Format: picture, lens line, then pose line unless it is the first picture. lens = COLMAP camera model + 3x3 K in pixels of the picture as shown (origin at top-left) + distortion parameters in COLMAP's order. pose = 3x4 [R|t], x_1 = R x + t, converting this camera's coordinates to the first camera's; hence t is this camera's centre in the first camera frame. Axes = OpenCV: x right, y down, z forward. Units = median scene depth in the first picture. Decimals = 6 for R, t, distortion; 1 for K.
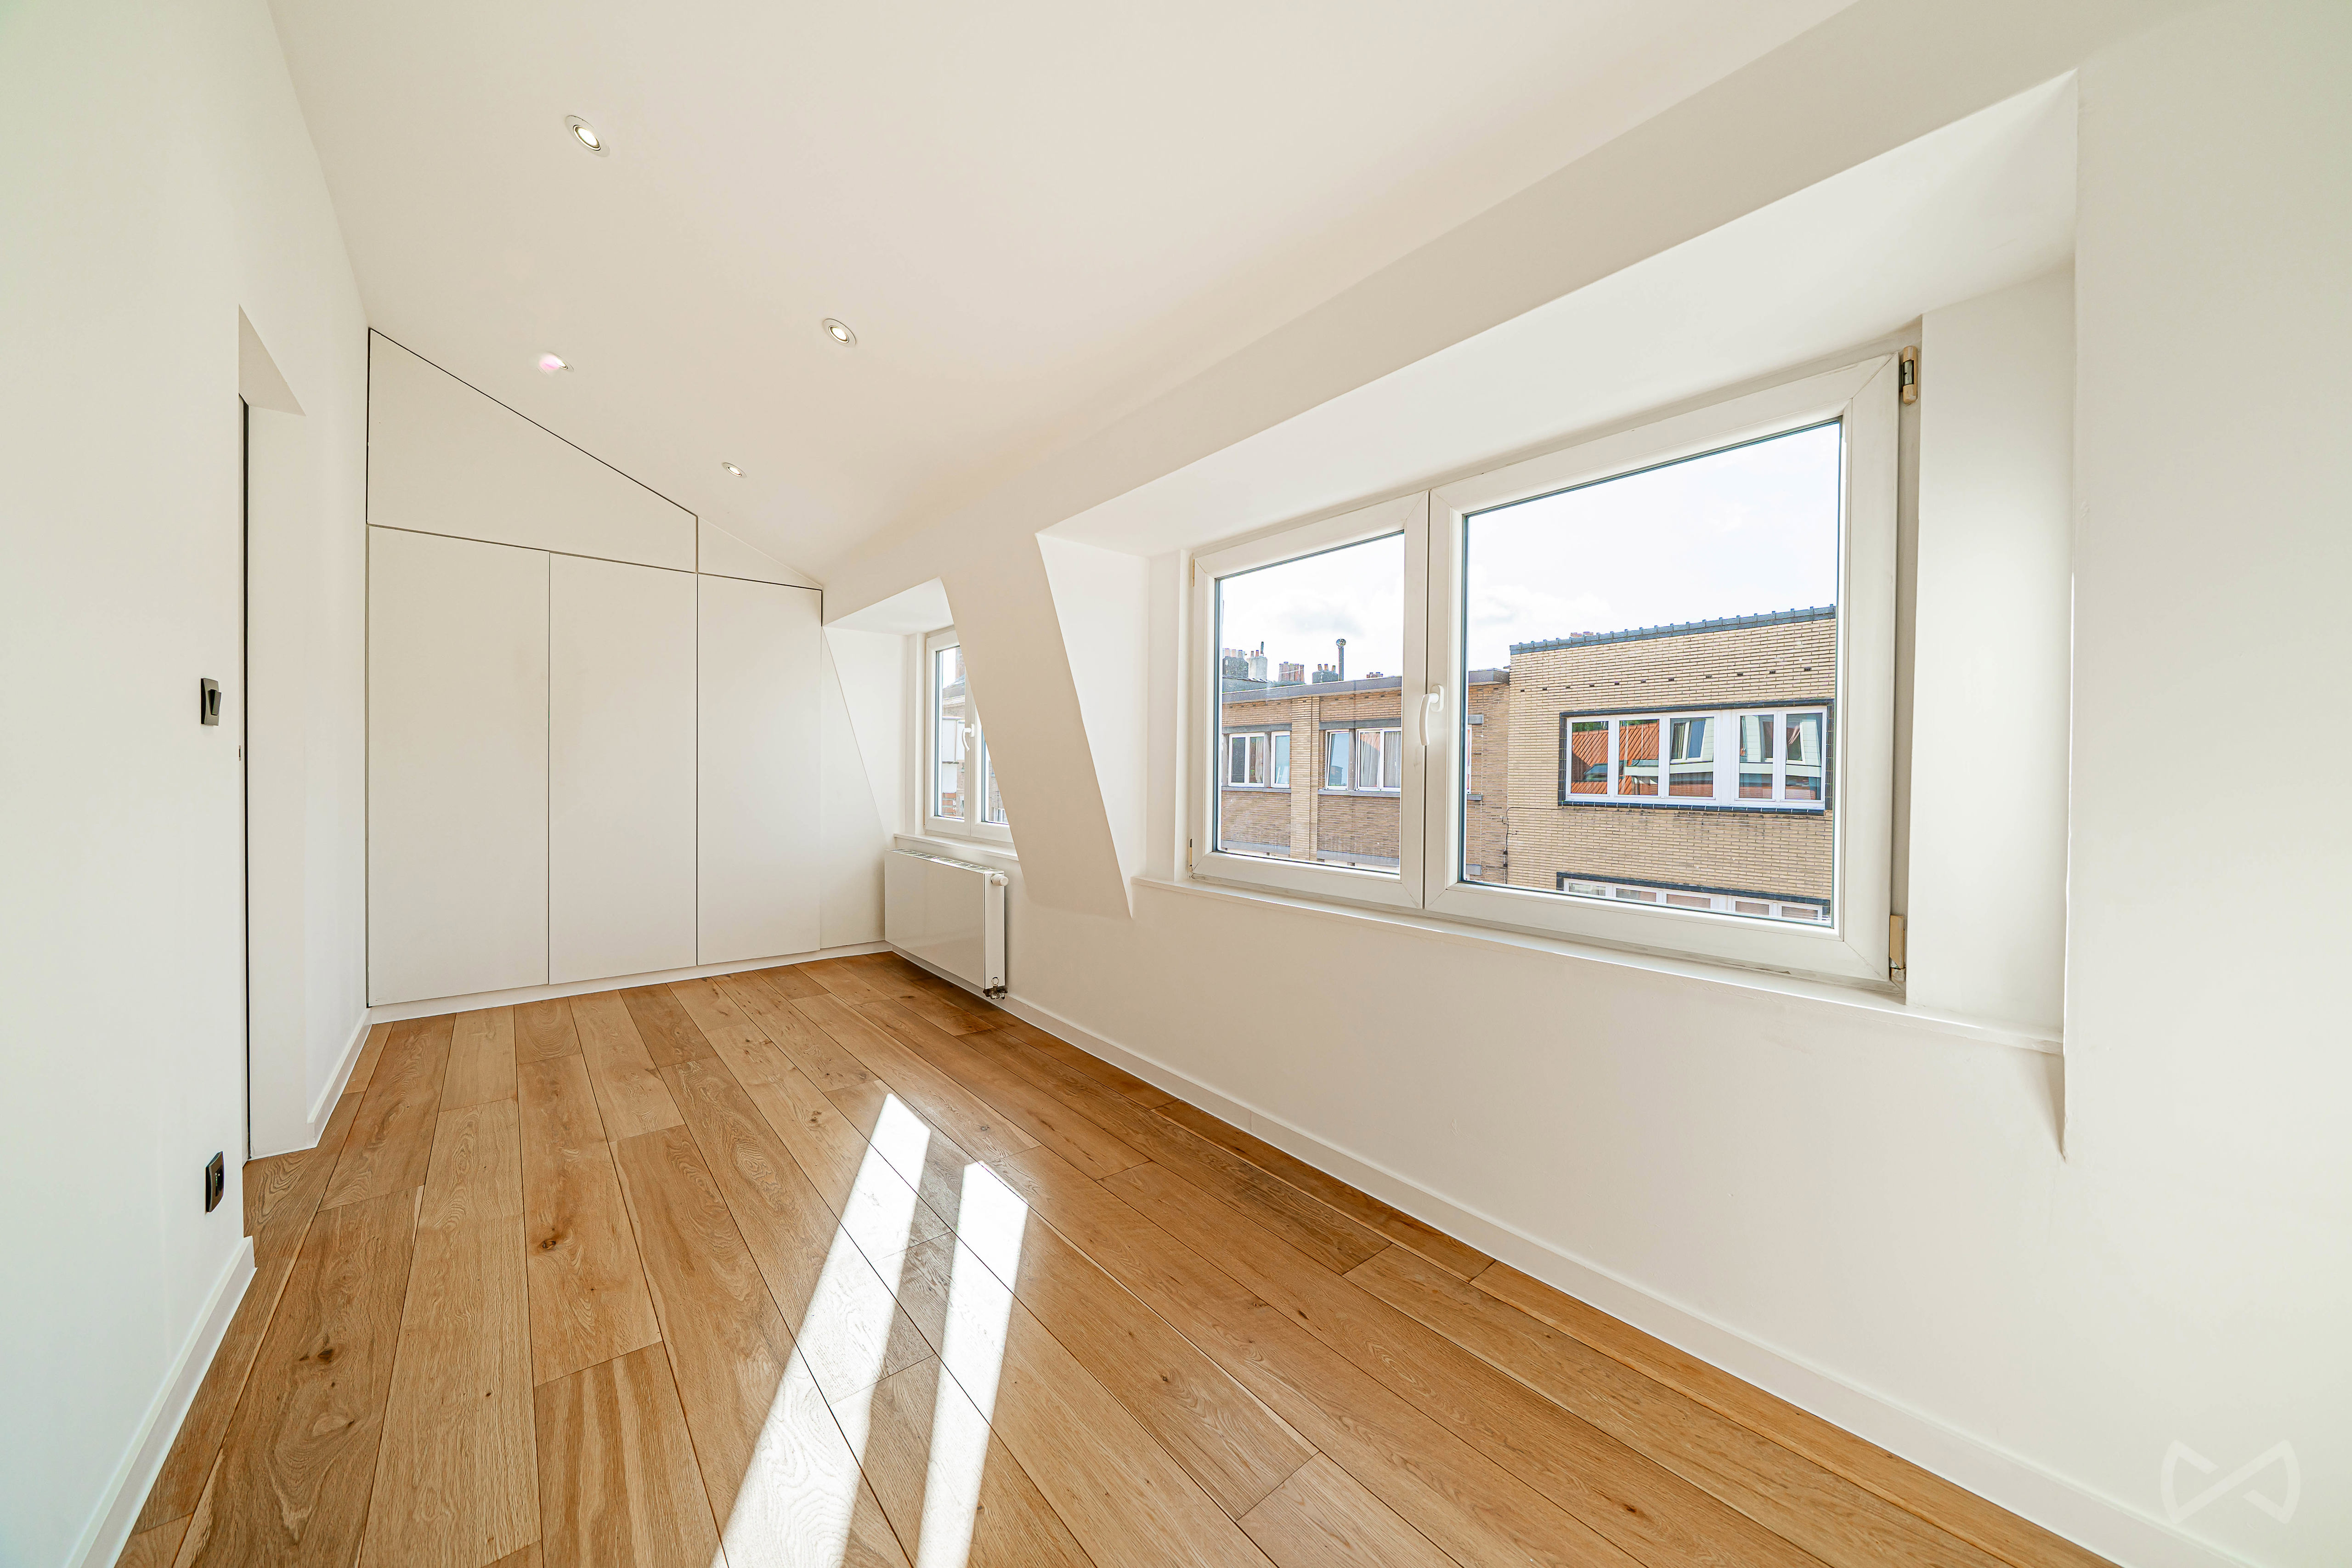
lens RADIAL K [[805.9, 0, 1184.6], [0, 805.9, 779.1], [0, 0, 1]] dist [-0.012107, 0.000130]
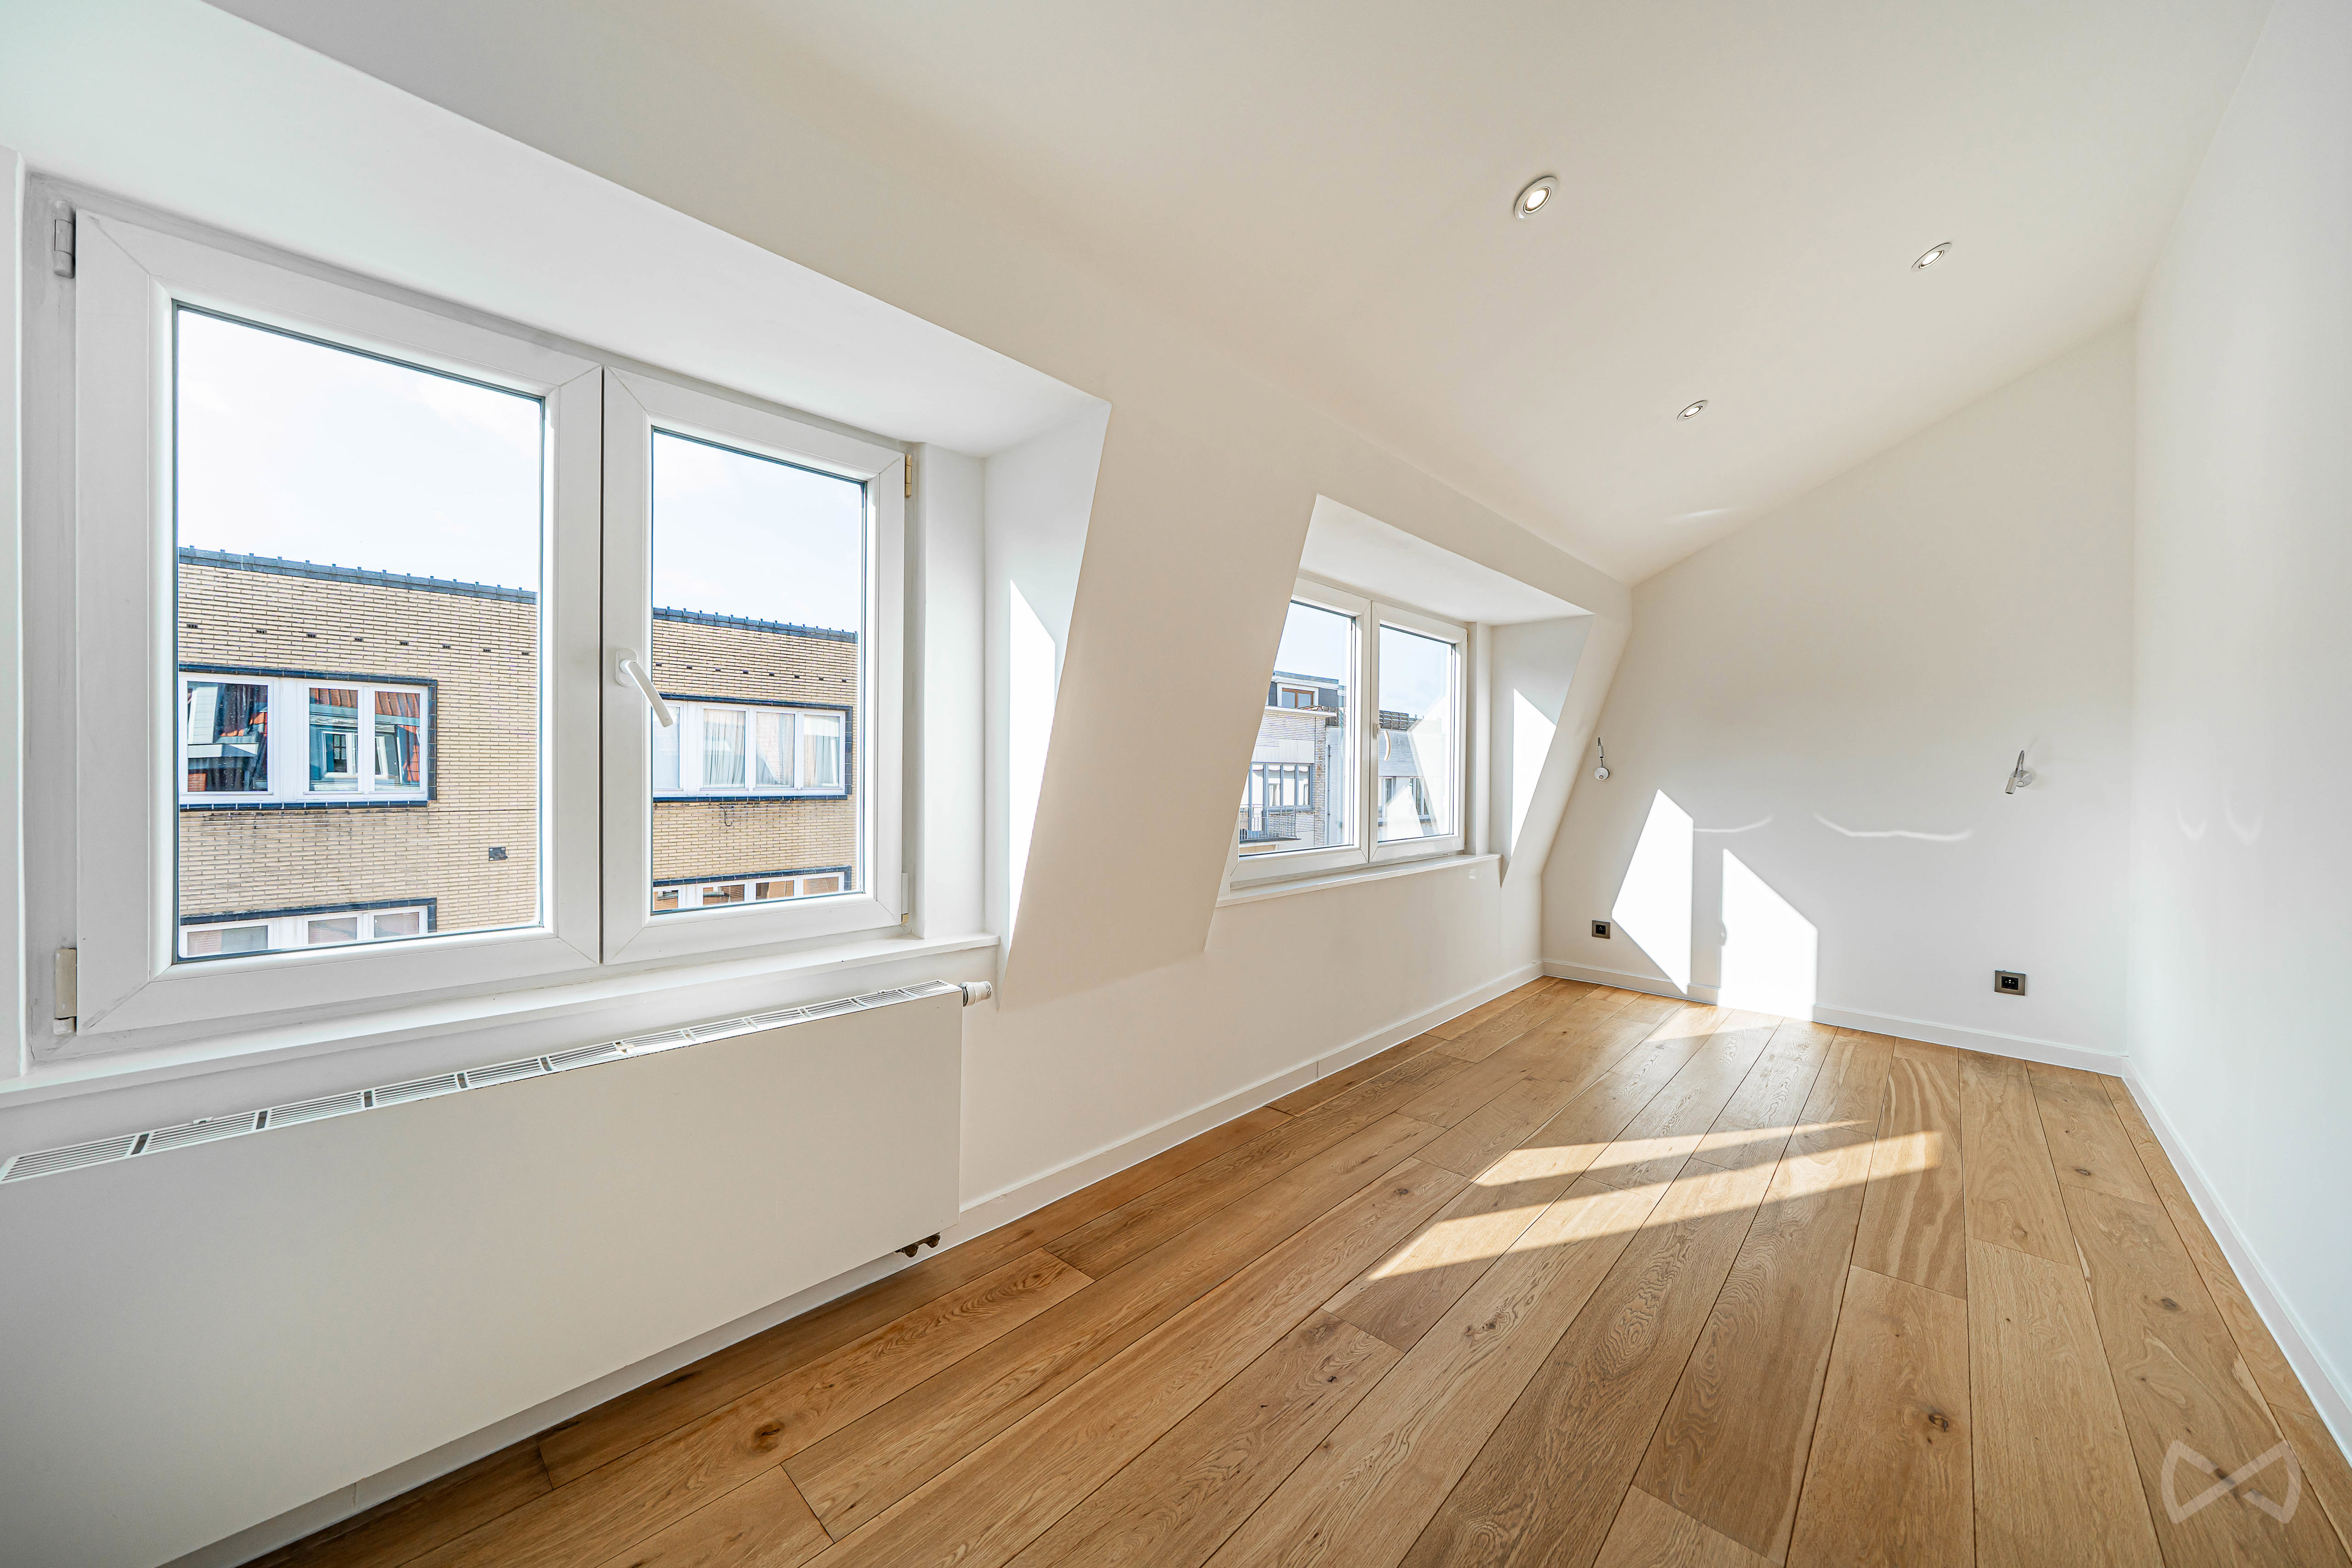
lens RADIAL K [[805.8, 0, 1184.6], [0, 805.8, 779.1], [0, 0, 1]] dist [-0.012107, 0.000130]
pose [[-0.099855, -0.021816, 0.994763, -0.811659], [0.000932, 0.999757, 0.022019, -0.023770], [-0.995002, 0.003126, -0.099810, 0.992463]]
